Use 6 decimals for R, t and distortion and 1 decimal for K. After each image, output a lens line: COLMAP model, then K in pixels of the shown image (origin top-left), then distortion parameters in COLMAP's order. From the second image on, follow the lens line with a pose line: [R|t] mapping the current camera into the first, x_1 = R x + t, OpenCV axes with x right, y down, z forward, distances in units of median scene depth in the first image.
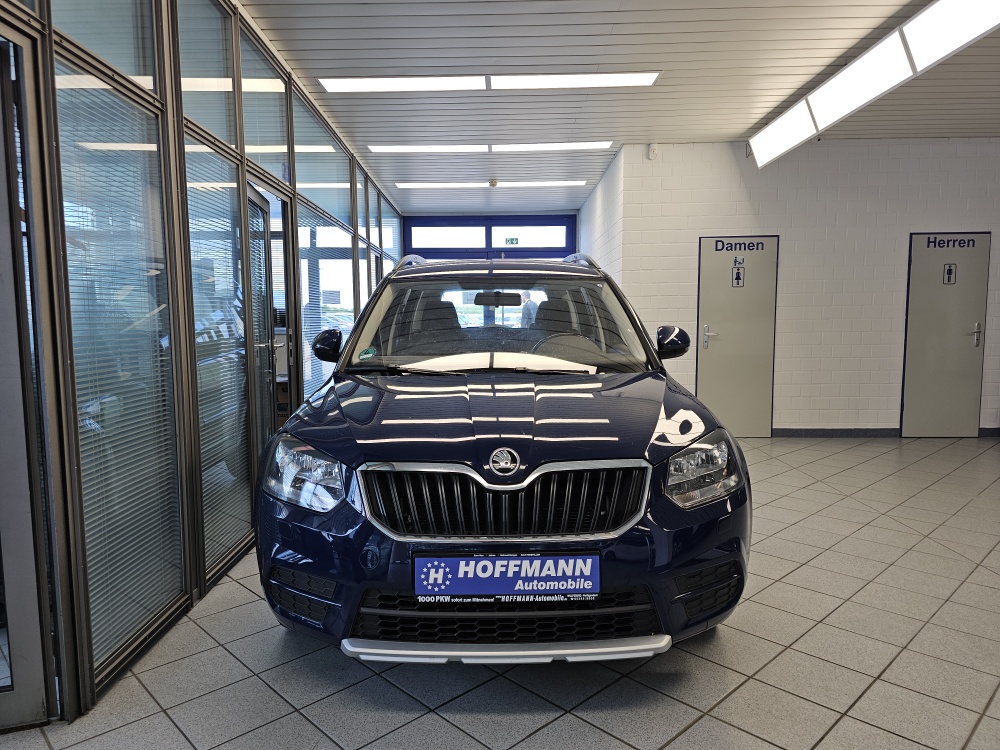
lens RADIAL K [[674.1, 0, 476.4], [0, 674.1, 399.8], [0, 0, 1]] dist [0.041225, -0.049396]
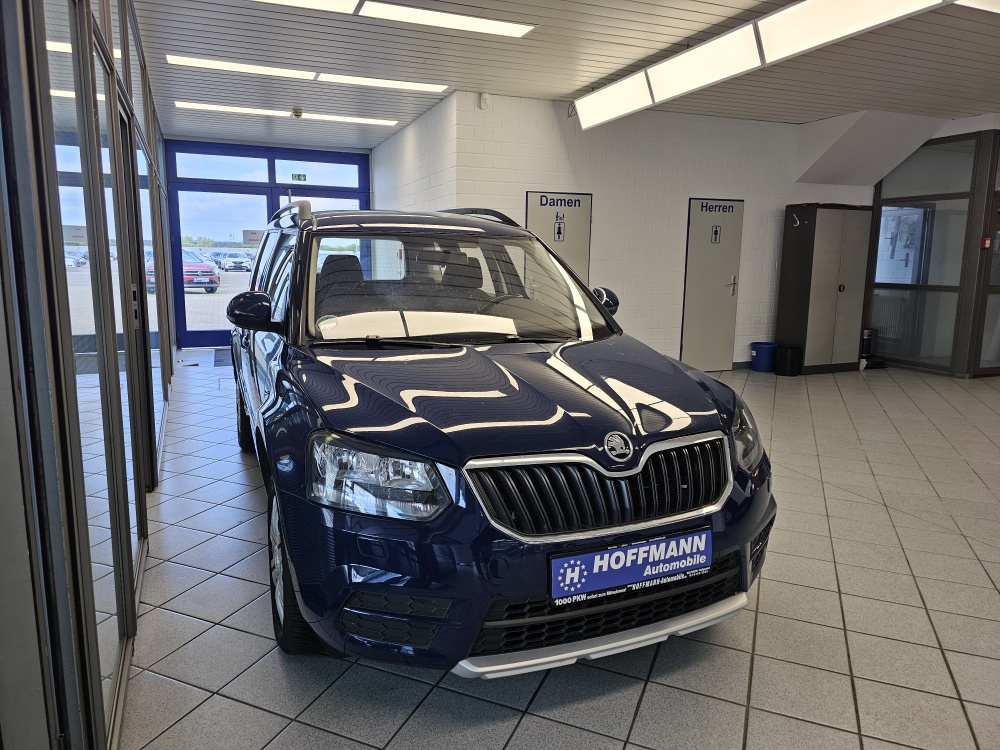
lens RADIAL K [[674.1, 0, 494.7], [0, 674.1, 381.0], [0, 0, 1]] dist [0.041225, -0.049396]
pose [[0.917171, -0.052753, 0.394987, -0.469048], [0.028622, 0.997360, 0.066744, -0.066526], [-0.397465, -0.049911, 0.916259, 0.182268]]
